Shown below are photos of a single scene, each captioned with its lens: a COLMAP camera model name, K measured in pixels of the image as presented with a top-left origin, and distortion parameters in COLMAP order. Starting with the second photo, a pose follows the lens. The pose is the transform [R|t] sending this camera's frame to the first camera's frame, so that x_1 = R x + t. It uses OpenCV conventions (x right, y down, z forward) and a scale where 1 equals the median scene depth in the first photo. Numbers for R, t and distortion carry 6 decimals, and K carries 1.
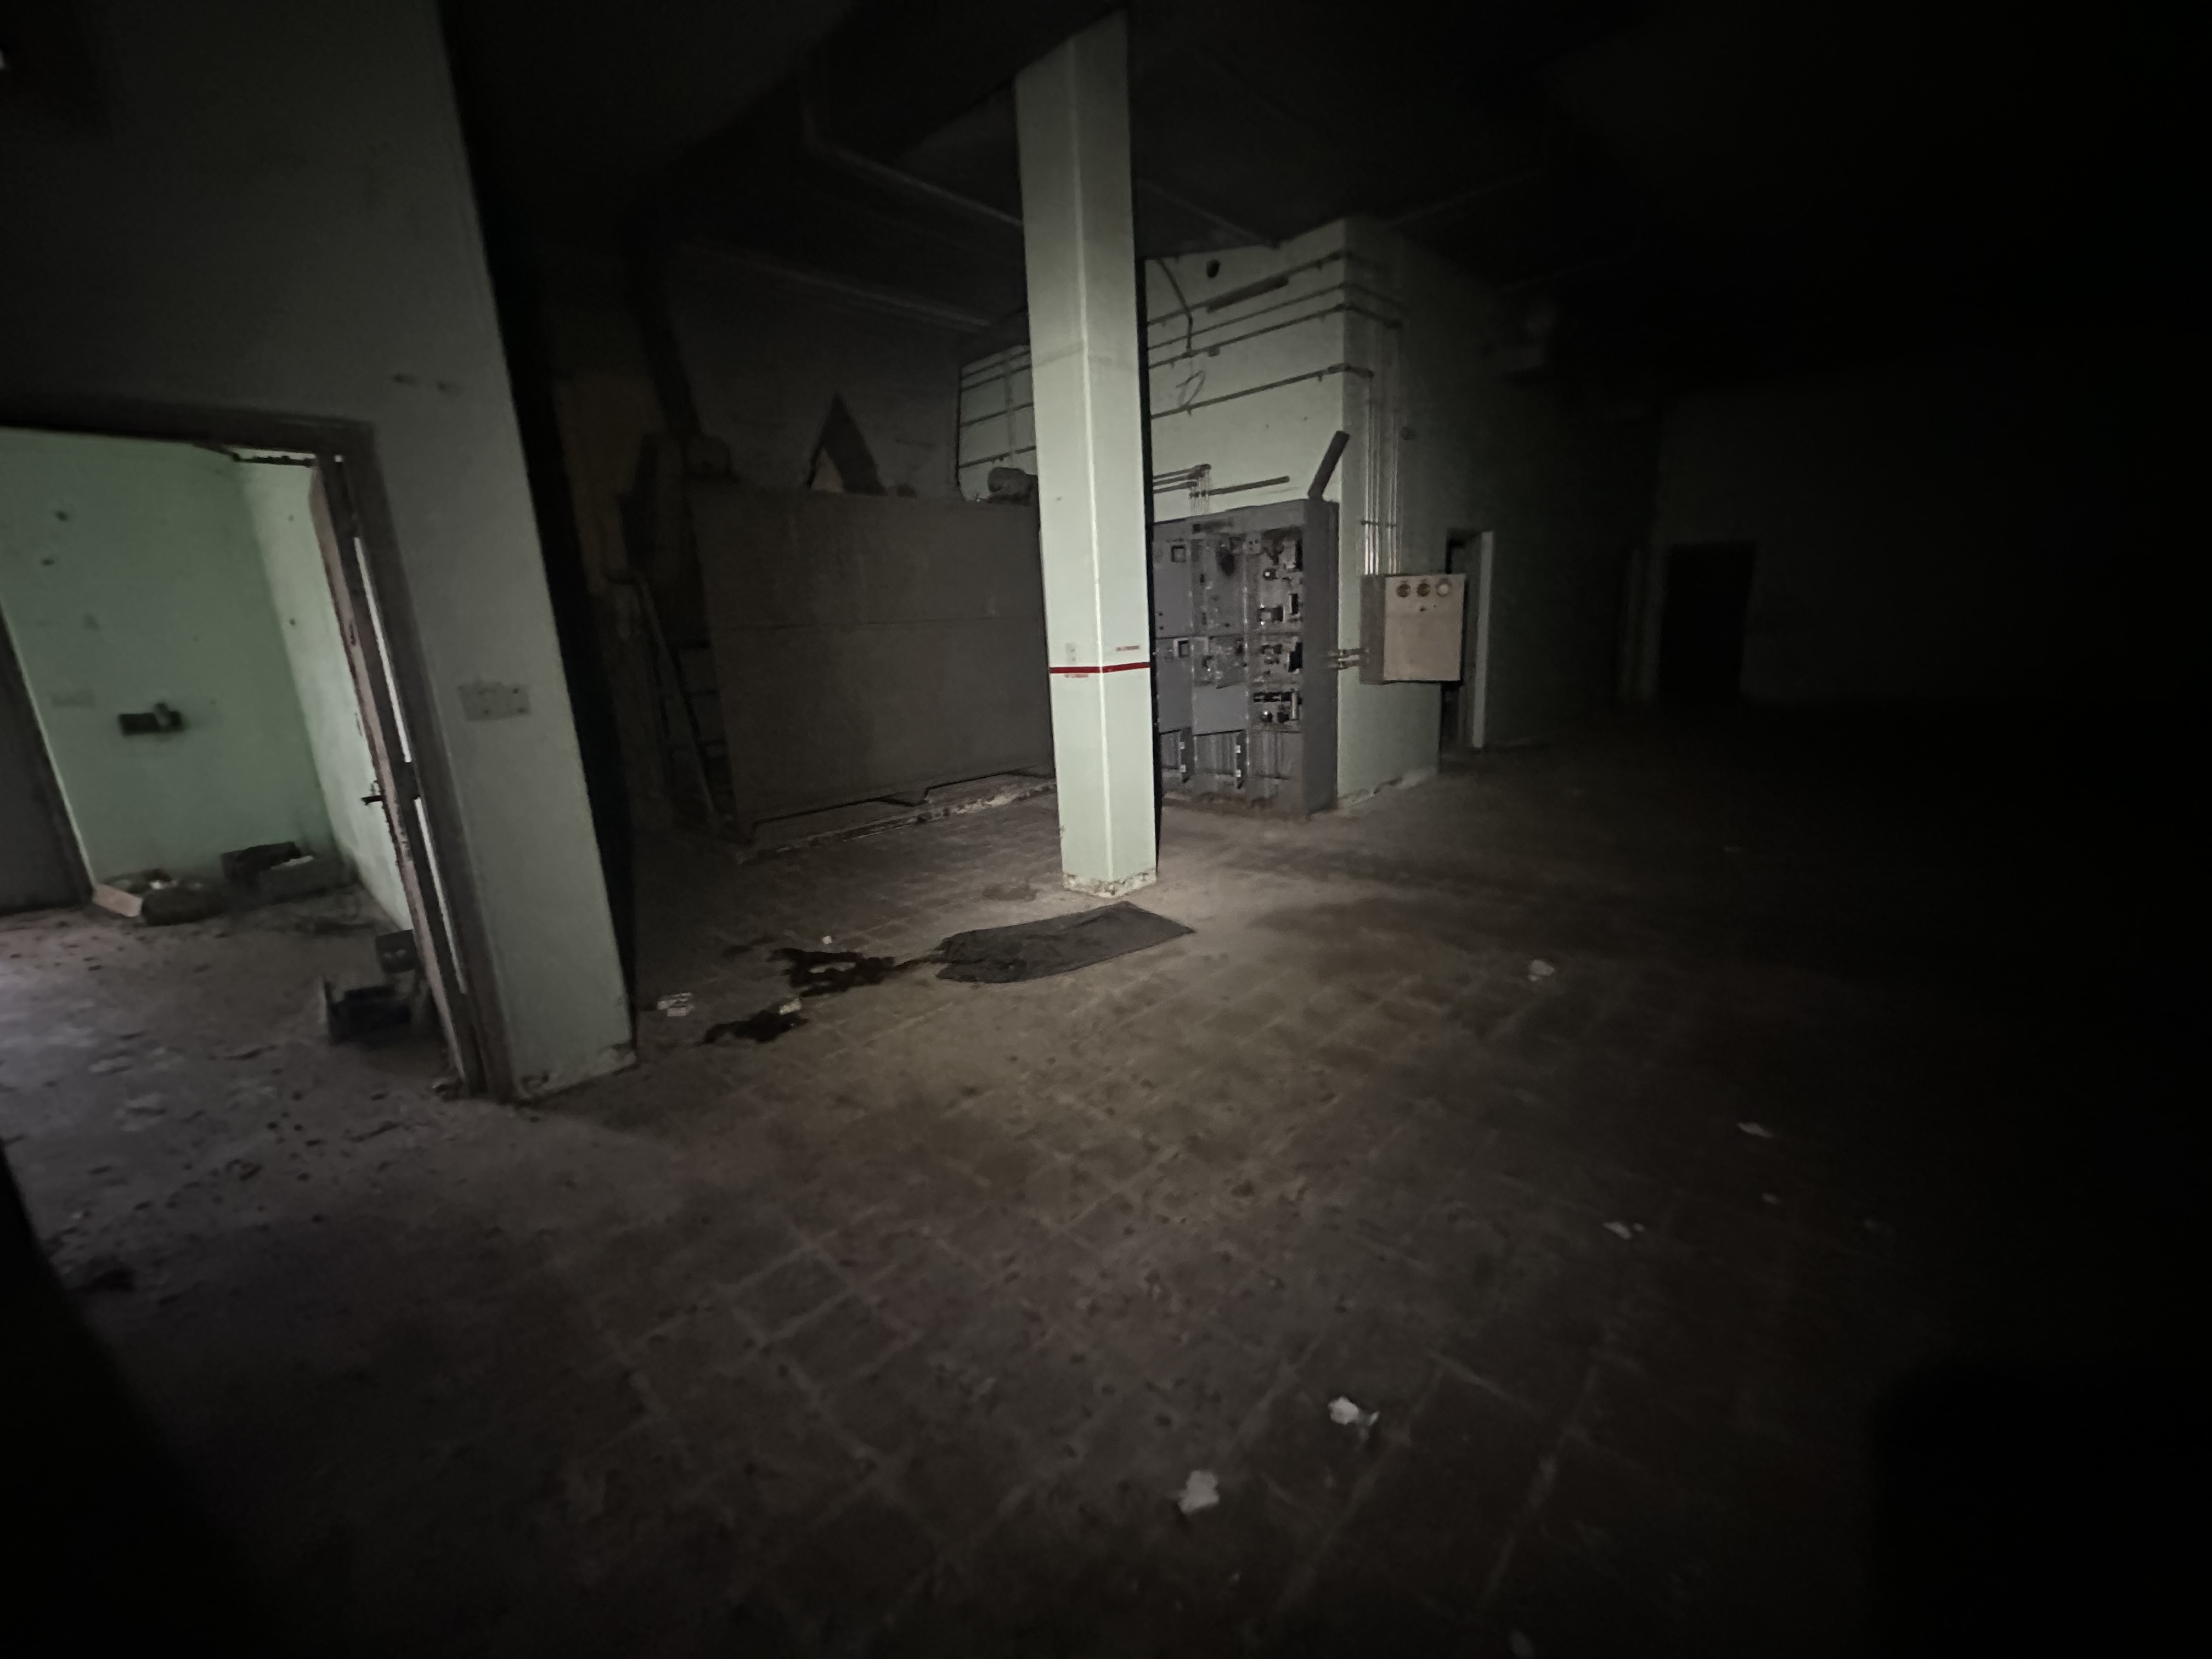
lens RADIAL K [[872.4, 0, 1109.9], [0, 872.4, 824.1], [0, 0, 1]] dist [0.003879, 0.000092]
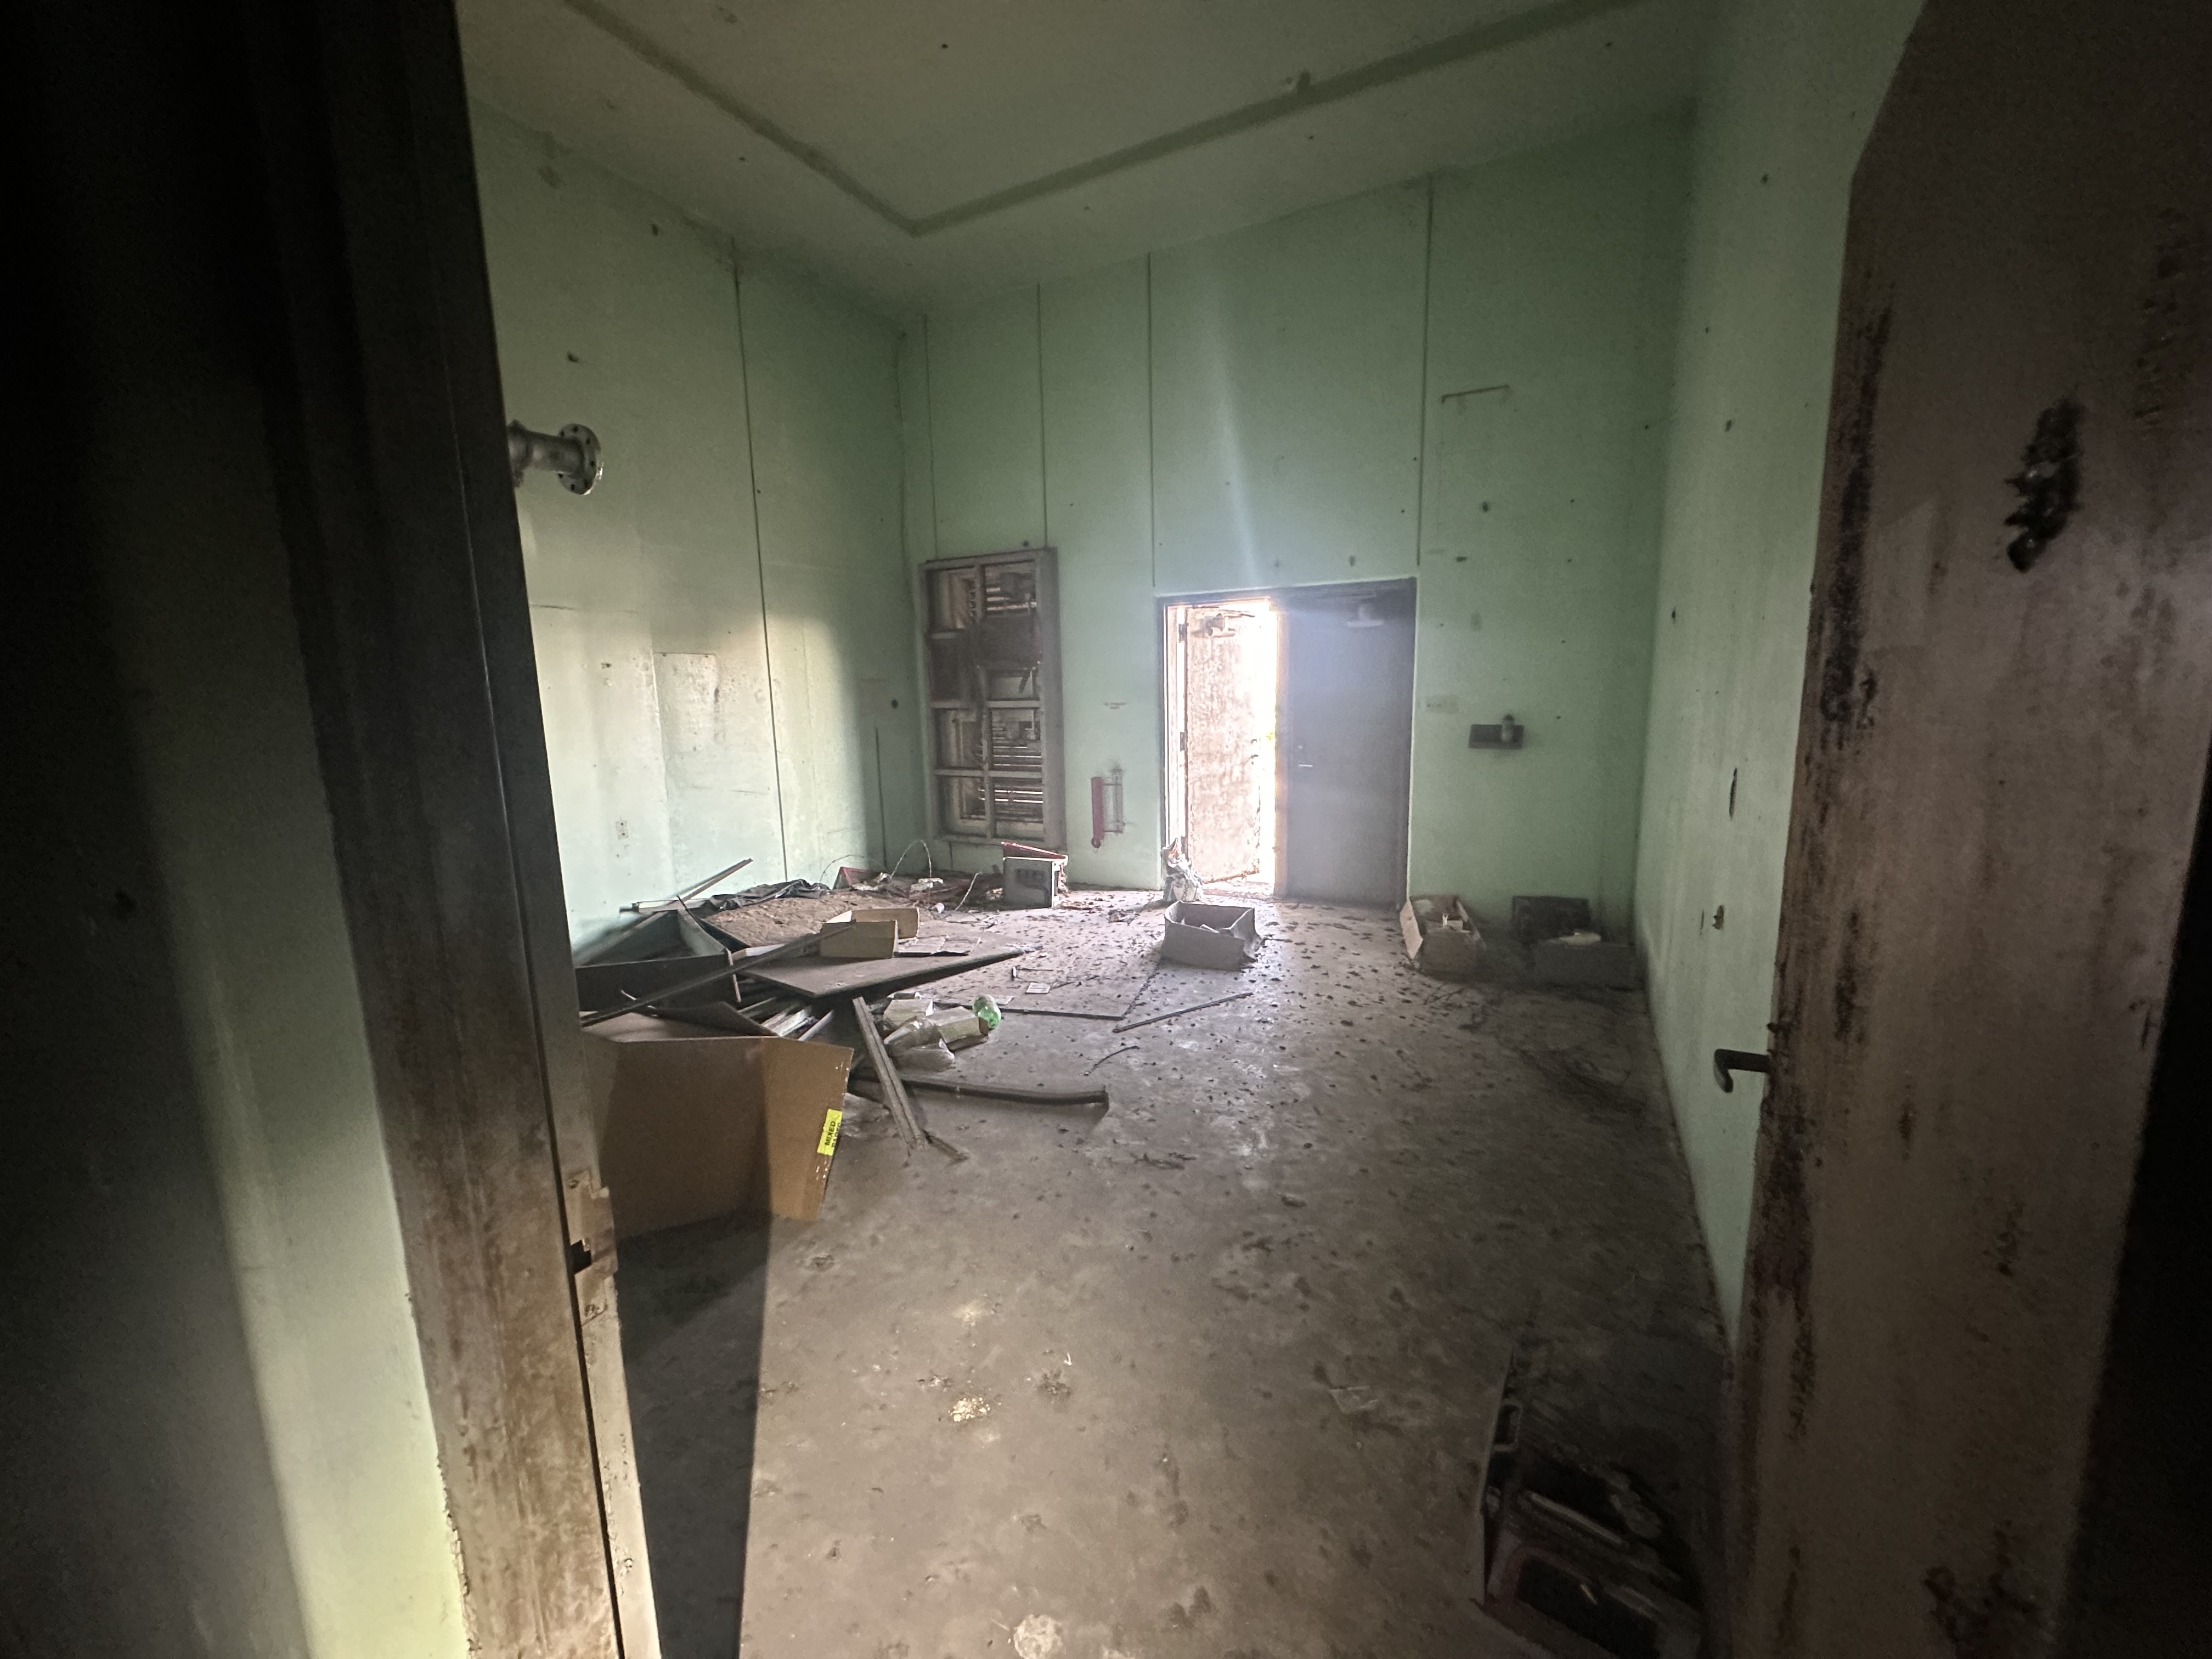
lens RADIAL K [[872.4, 0, 1095.7], [0, 872.4, 826.7], [0, 0, 1]] dist [0.003879, 0.000092]
pose [[0.260960, 0.189428, -0.946582, -0.423305], [-0.211060, 0.968031, 0.135534, -0.073416], [0.941995, 0.164417, 0.292598, 0.456233]]
